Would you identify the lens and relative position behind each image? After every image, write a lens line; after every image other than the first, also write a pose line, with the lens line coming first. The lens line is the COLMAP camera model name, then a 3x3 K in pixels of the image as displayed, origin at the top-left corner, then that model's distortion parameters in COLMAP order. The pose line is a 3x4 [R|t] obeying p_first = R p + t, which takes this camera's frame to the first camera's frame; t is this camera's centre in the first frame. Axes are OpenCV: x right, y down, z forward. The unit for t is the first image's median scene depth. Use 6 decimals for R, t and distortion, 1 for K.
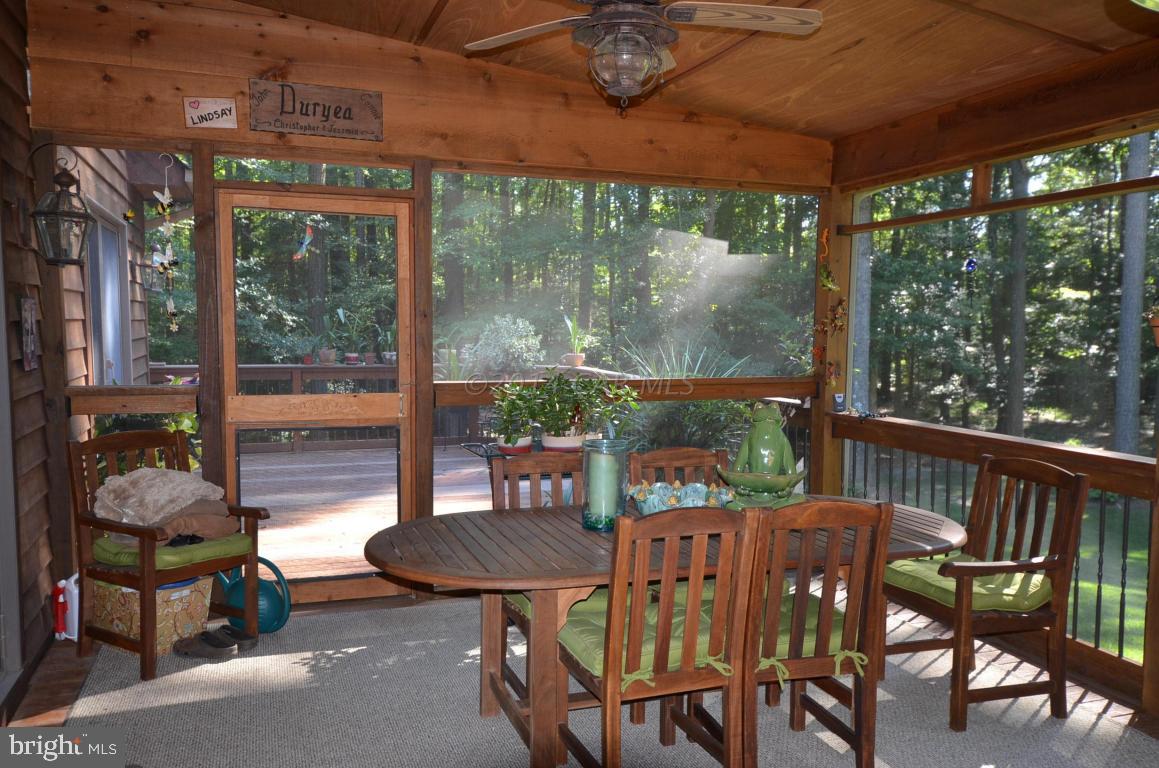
lens RADIAL K [[924.3, 0, 589.4], [0, 924.3, 400.9], [0, 0, 1]] dist [0.025170, -0.006306]
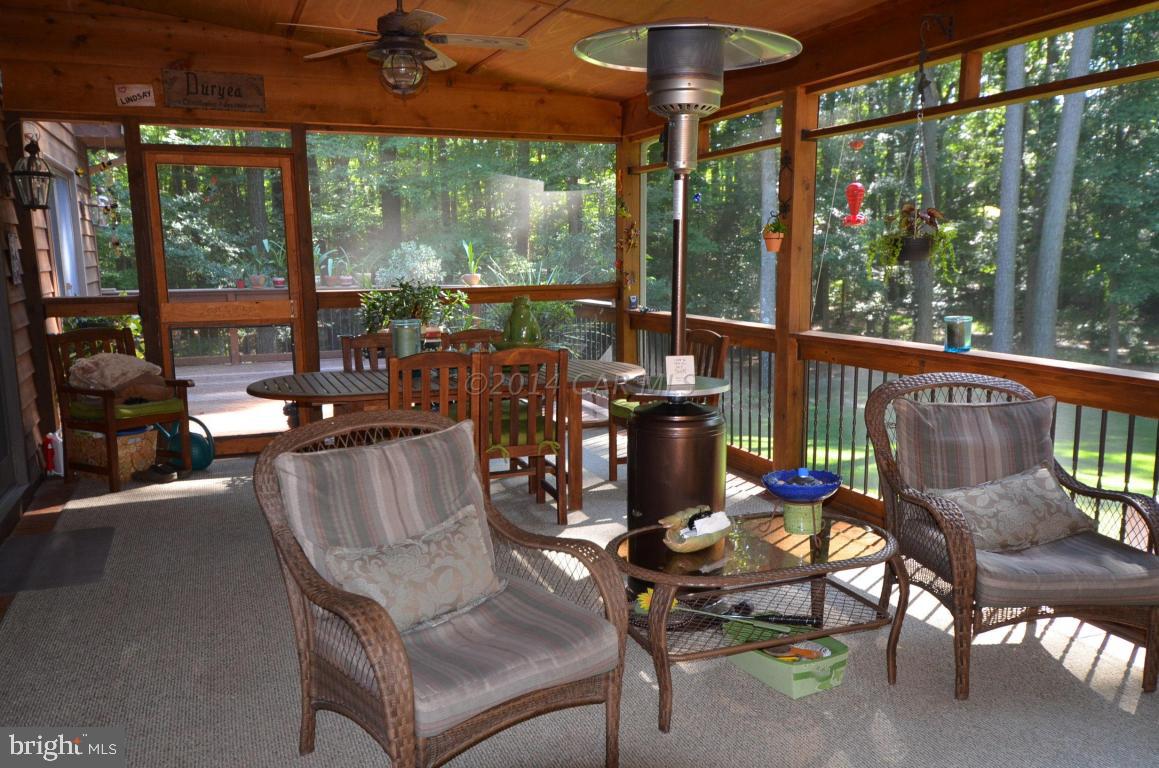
lens RADIAL K [[924.3, 0, 589.8], [0, 924.3, 401.1], [0, 0, 1]] dist [0.025170, -0.006306]
pose [[0.998970, -0.026413, 0.036899, 0.167283], [0.023474, 0.996683, 0.077929, 0.041272], [-0.038835, -0.076982, 0.996276, -0.359092]]
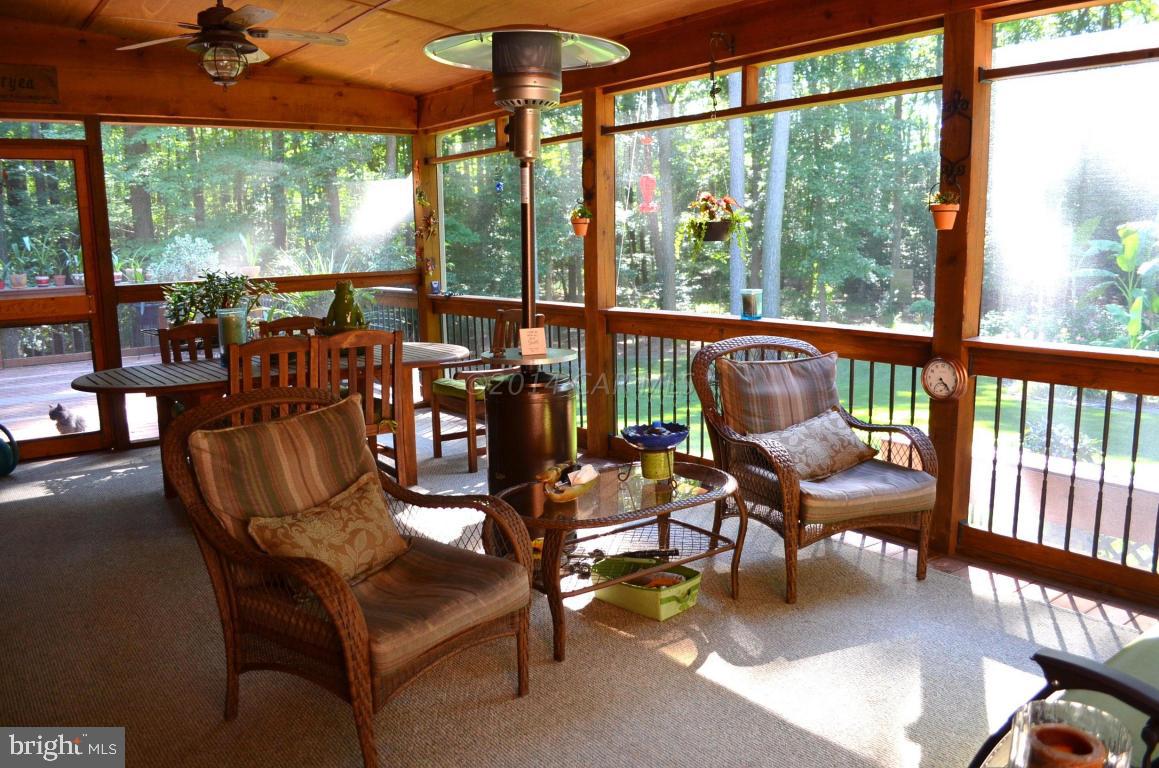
lens RADIAL K [[908.7, 0, 590.5], [0, 908.7, 393.4], [0, 0, 1]] dist [-0.084946, 0.009885]
pose [[0.951833, -0.079786, 0.296053, 0.084707], [0.054565, 0.994216, 0.092508, 0.049783], [-0.301721, -0.071898, 0.950681, -0.389861]]
